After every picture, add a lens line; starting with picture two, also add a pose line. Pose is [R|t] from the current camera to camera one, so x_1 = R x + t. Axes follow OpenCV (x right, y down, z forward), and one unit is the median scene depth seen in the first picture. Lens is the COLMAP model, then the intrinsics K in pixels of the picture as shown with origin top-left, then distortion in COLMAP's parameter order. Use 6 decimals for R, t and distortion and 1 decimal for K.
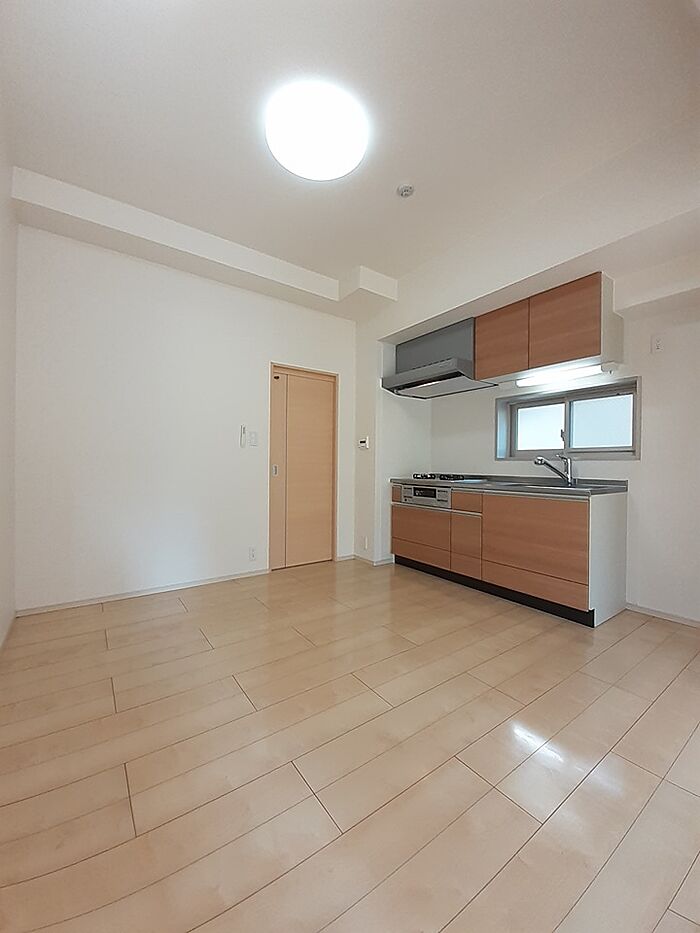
lens RADIAL K [[386.8, 0, 349.7], [0, 386.8, 482.5], [0, 0, 1]] dist [0.008456, -0.006602]
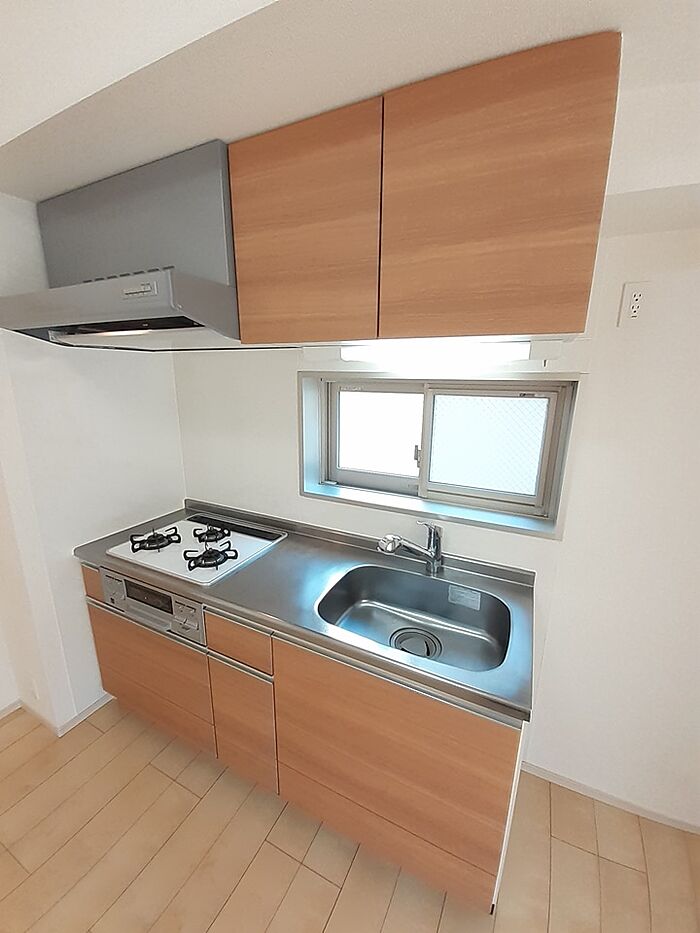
lens RADIAL K [[386.8, 0, 349.7], [0, 386.8, 482.5], [0, 0, 1]] dist [0.008456, -0.006602]
pose [[0.893017, -0.102301, 0.438240, 0.226879], [0.000883, 0.974215, 0.225619, -0.204844], [-0.450021, -0.201094, 0.870082, 0.568886]]
